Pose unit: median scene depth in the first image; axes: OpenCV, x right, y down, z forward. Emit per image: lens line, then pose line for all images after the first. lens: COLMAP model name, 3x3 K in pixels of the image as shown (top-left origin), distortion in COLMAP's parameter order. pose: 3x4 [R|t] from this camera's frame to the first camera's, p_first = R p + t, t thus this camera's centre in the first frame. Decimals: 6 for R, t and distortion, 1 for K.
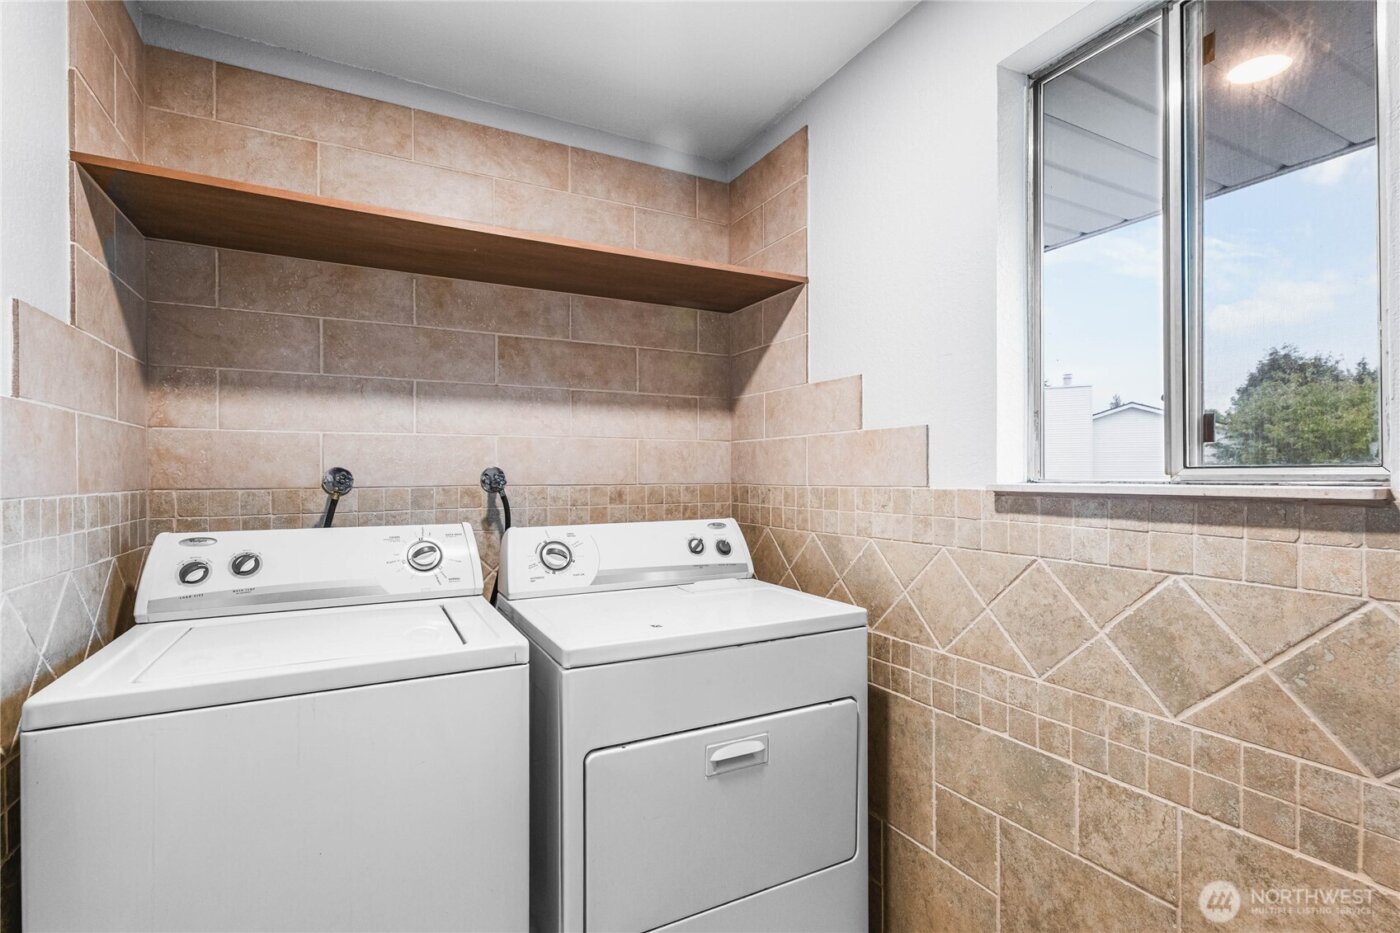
lens RADIAL K [[649.1, 0, 699.2], [0, 649.1, 474.3], [0, 0, 1]] dist [-0.001701, 0.000693]
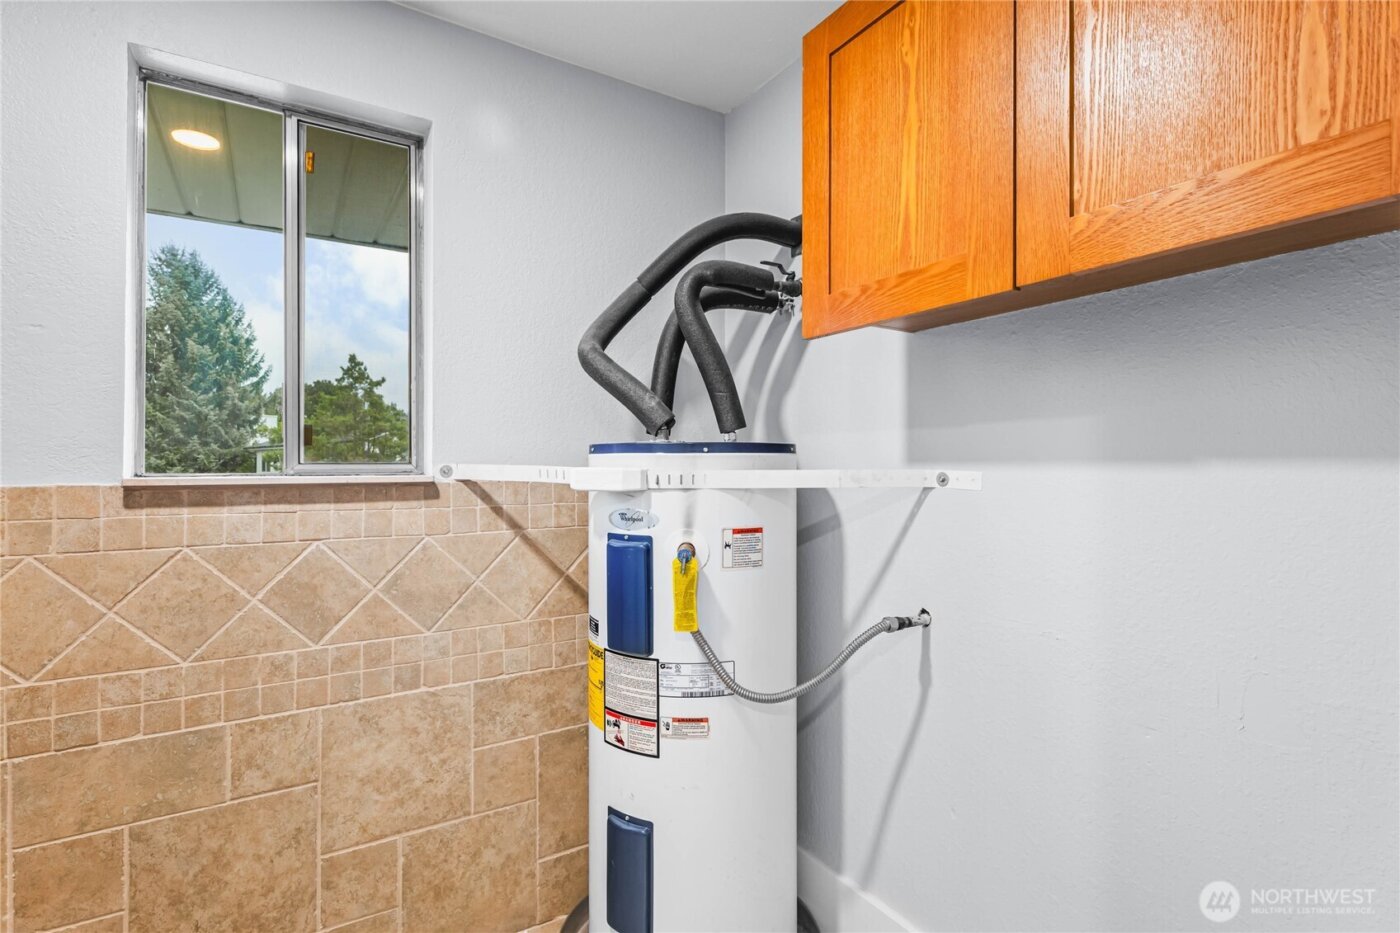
lens RADIAL K [[660.5, 0, 697.6], [0, 660.5, 465.0], [0, 0, 1]] dist [0.001369, -0.000836]
pose [[-0.075168, 0.003652, 0.997164, -0.678425], [0.000554, 0.999993, -0.003621, -0.001444], [-0.997171, 0.000280, -0.075170, 0.276872]]
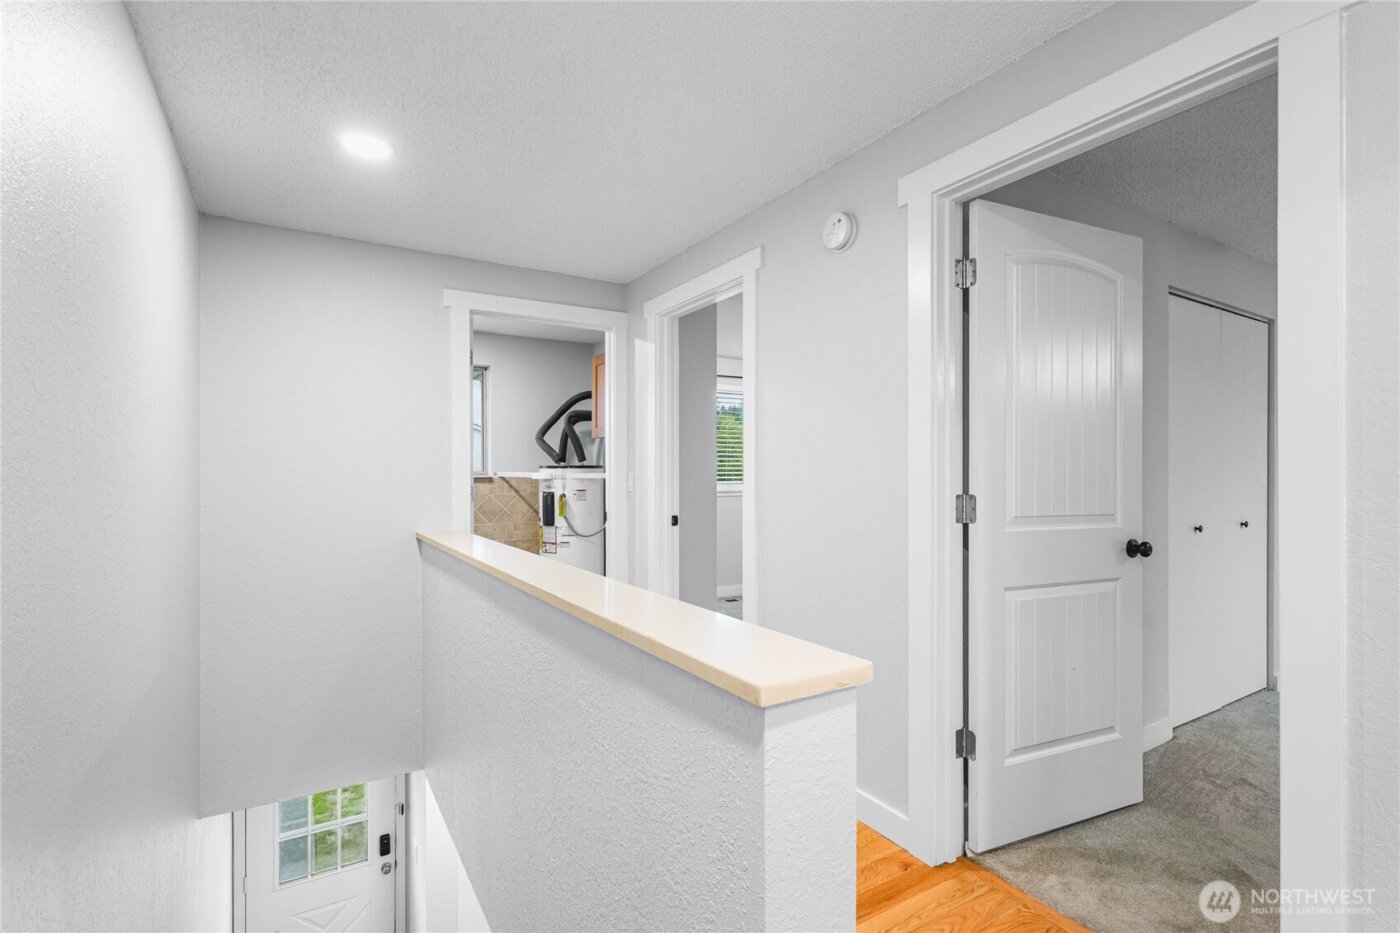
lens RADIAL K [[649.1, 0, 700.9], [0, 649.1, 475.0], [0, 0, 1]] dist [-0.001701, 0.000693]
pose [[-0.068412, 0.000526, 0.997657, -3.859456], [0.000814, 1.000000, -0.000471, 0.017573], [-0.997657, 0.000780, -0.068412, -0.415665]]
